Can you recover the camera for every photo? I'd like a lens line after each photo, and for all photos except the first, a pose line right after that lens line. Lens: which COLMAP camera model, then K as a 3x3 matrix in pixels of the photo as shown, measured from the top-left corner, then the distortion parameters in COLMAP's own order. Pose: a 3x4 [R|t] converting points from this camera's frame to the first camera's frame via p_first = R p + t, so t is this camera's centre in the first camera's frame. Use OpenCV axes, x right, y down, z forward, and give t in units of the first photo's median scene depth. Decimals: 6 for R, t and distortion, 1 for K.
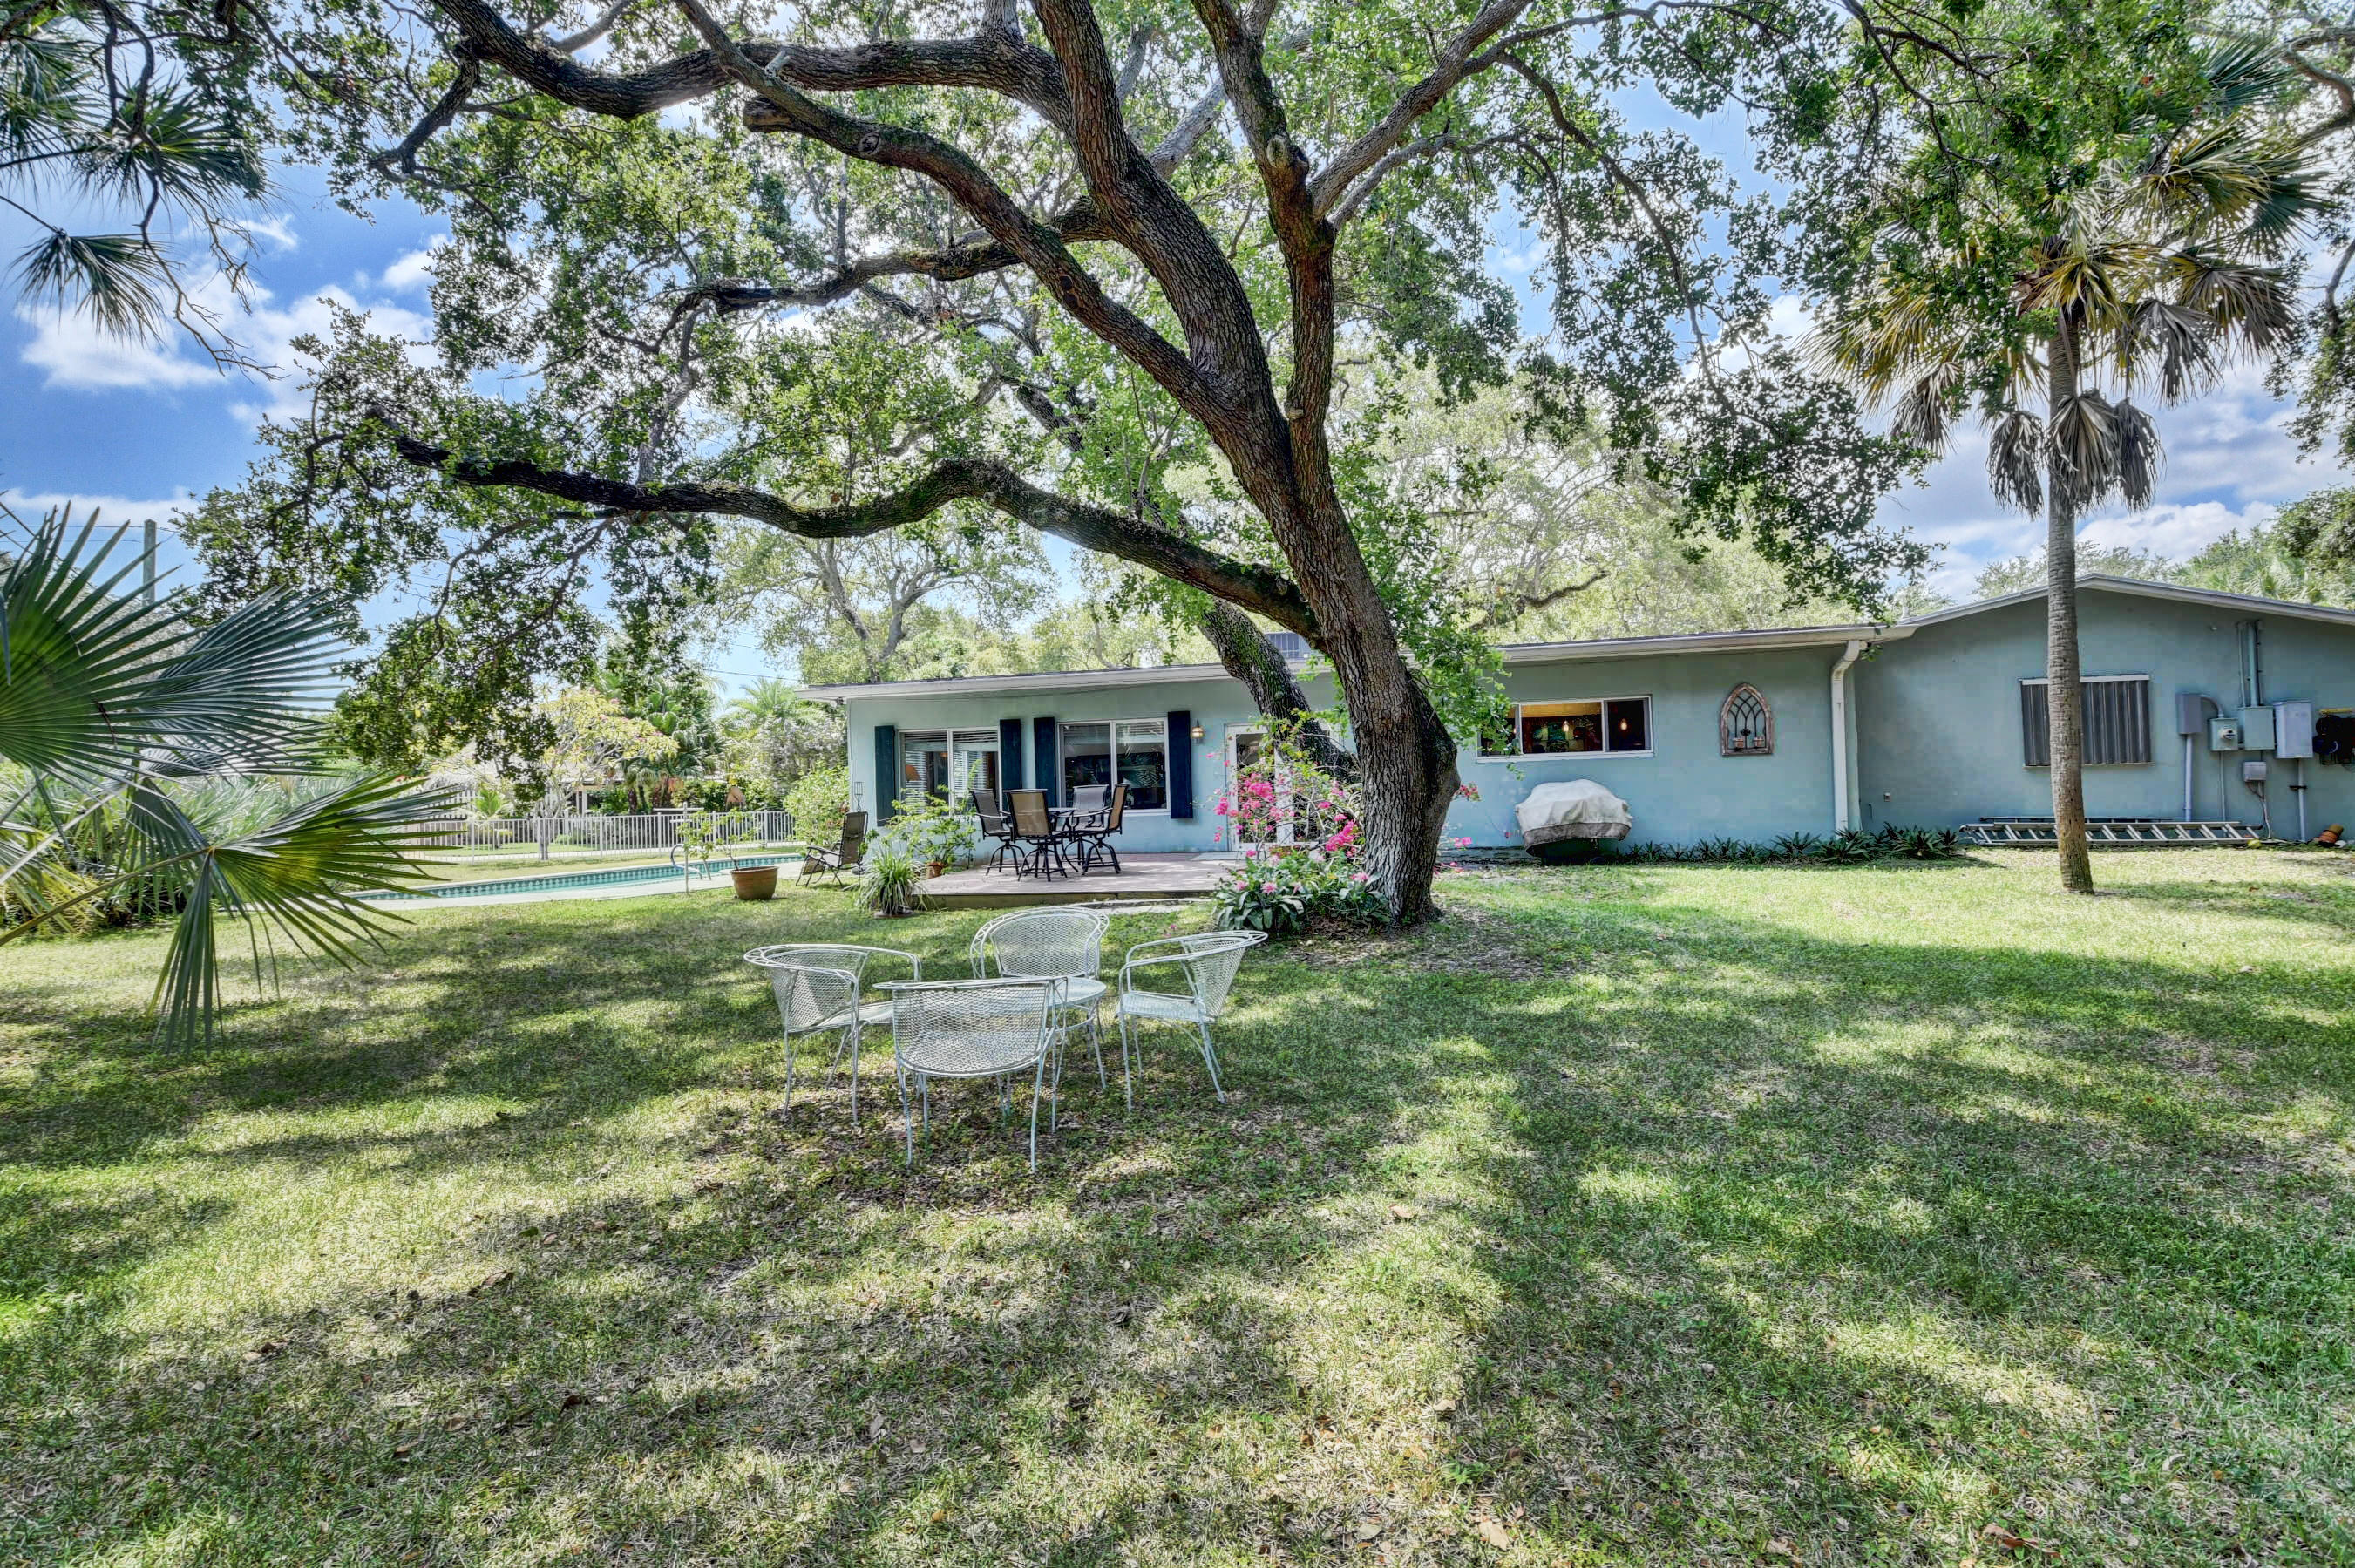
lens RADIAL K [[1041.3, 0, 1174.3], [0, 1041.3, 795.1], [0, 0, 1]] dist [-0.021583, -0.006924]
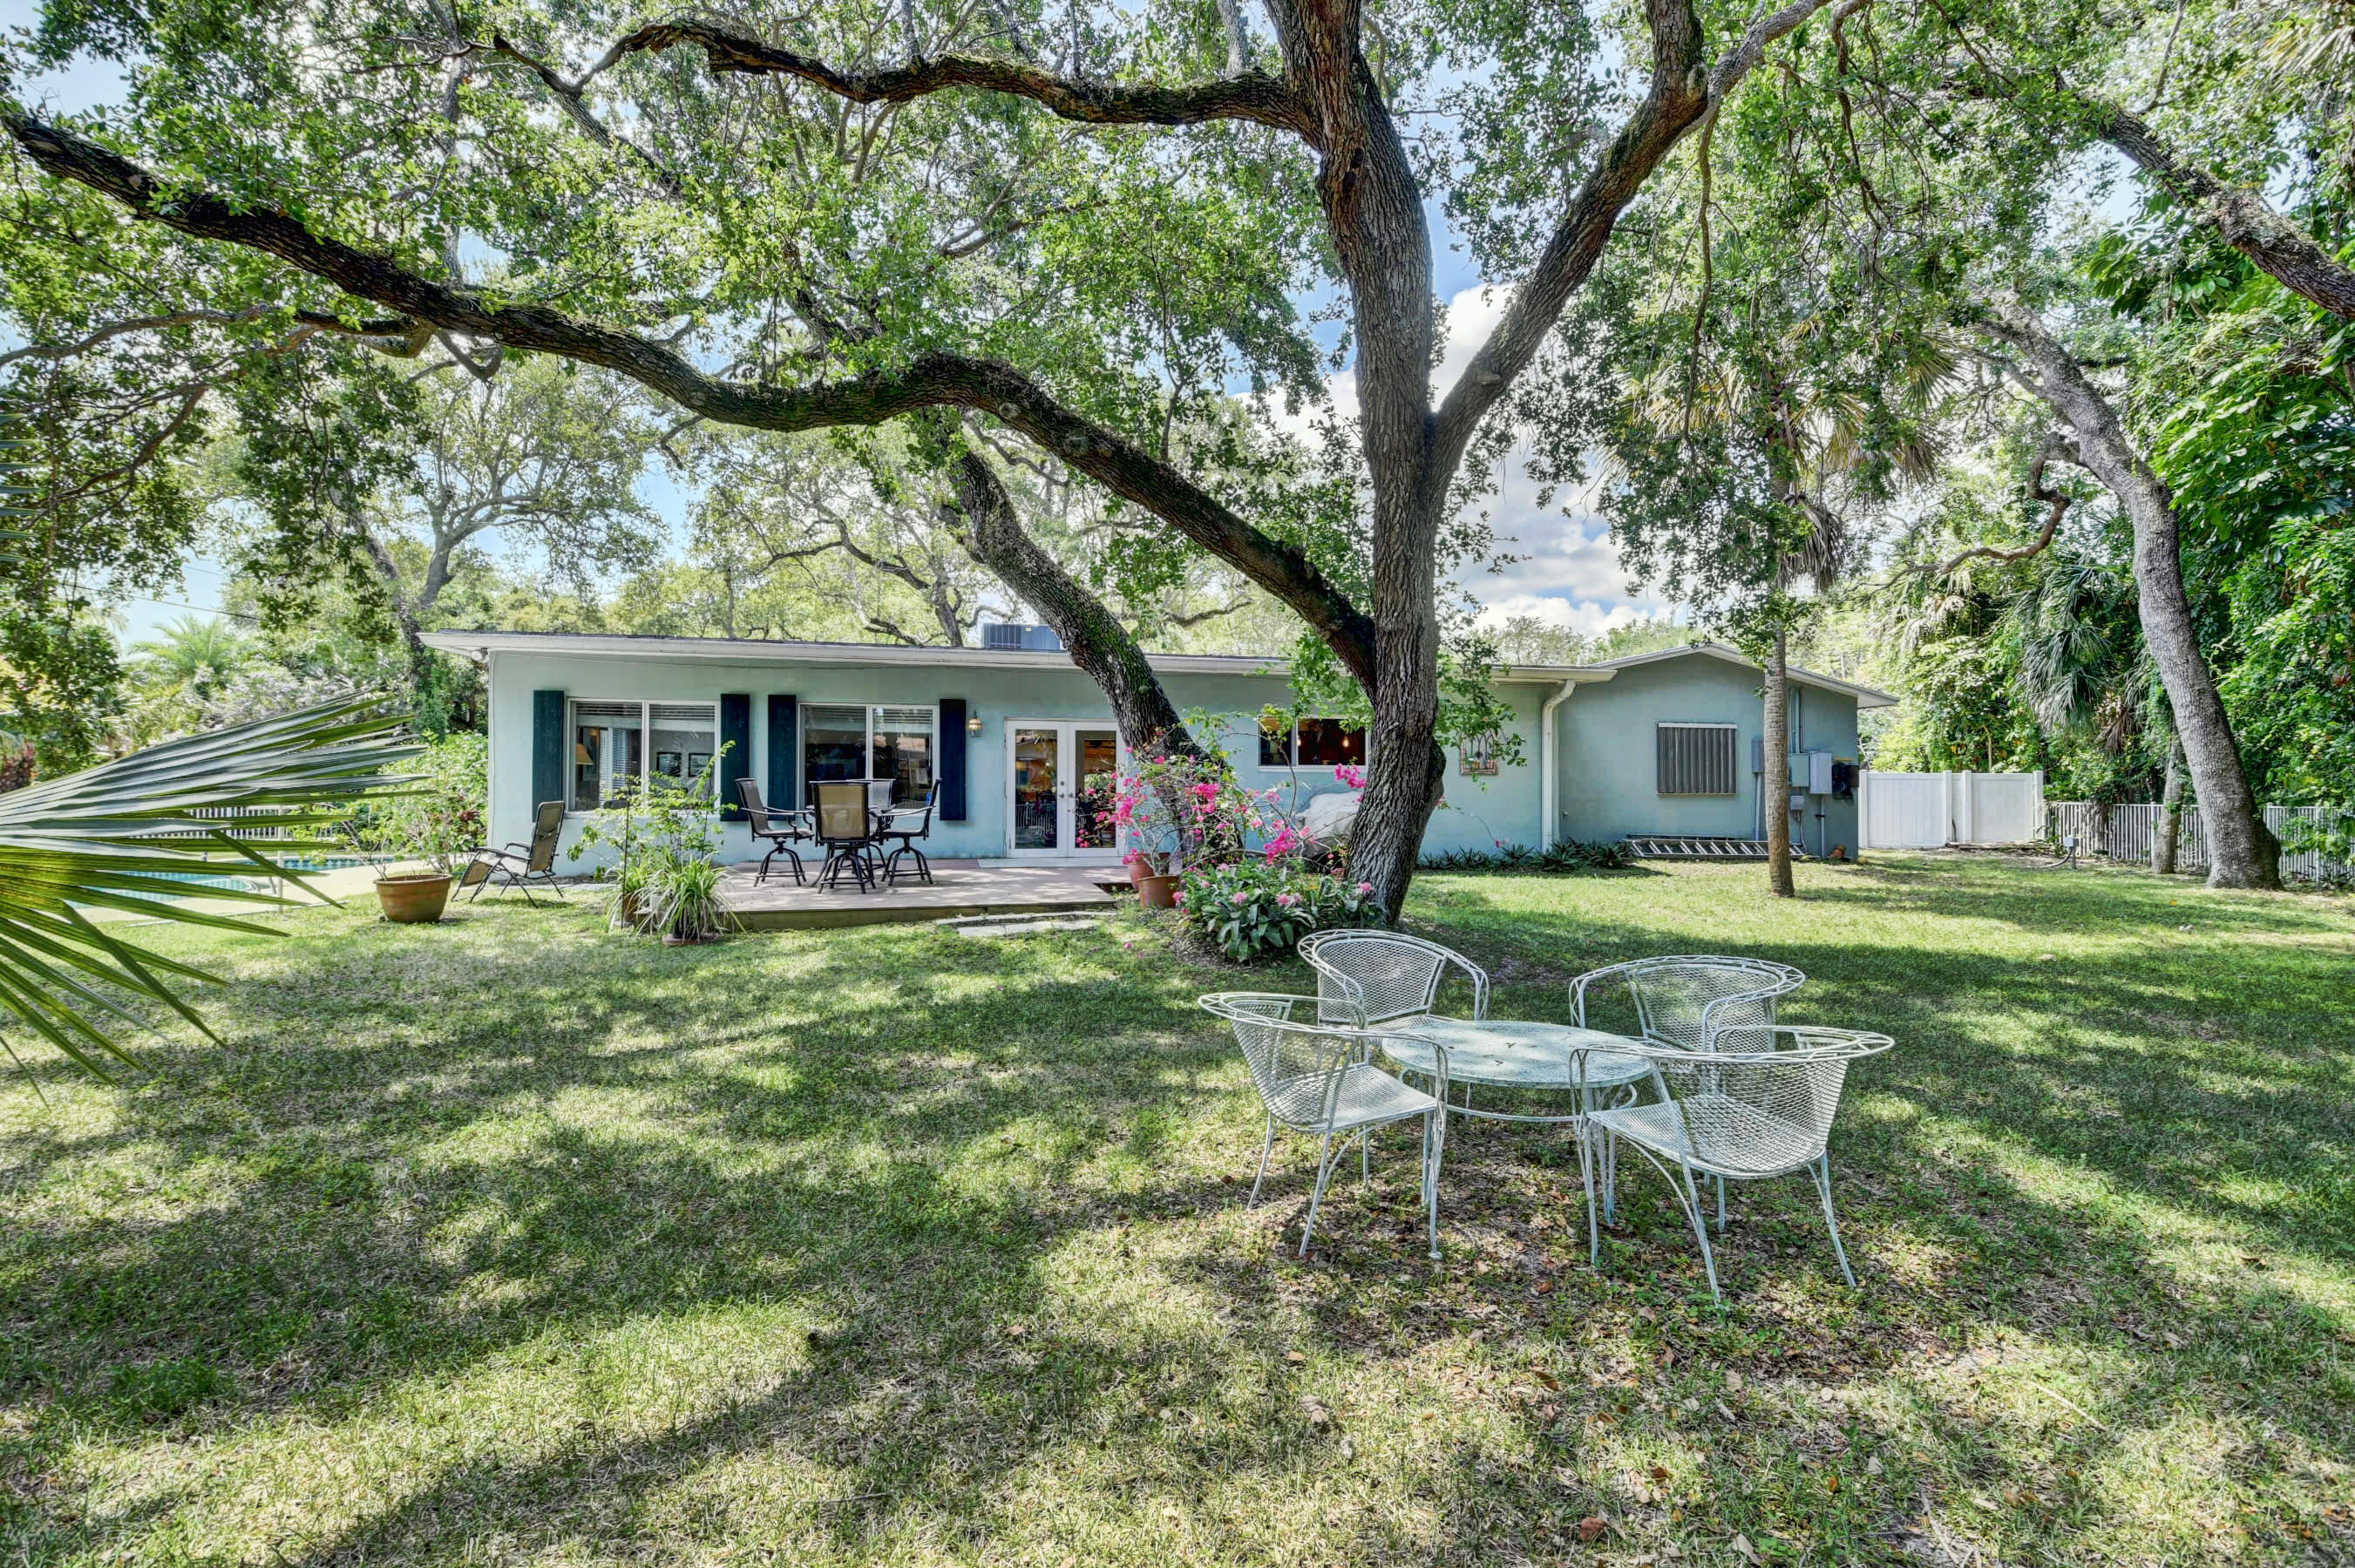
lens RADIAL K [[1041.3, 0, 1177.8], [0, 1041.3, 794.7], [0, 0, 1]] dist [-0.021583, -0.006924]
pose [[0.901032, 0.032919, 0.432501, -0.228310], [-0.030509, 0.999456, -0.012510, 0.006736], [-0.432678, -0.001923, 0.901547, 0.133265]]
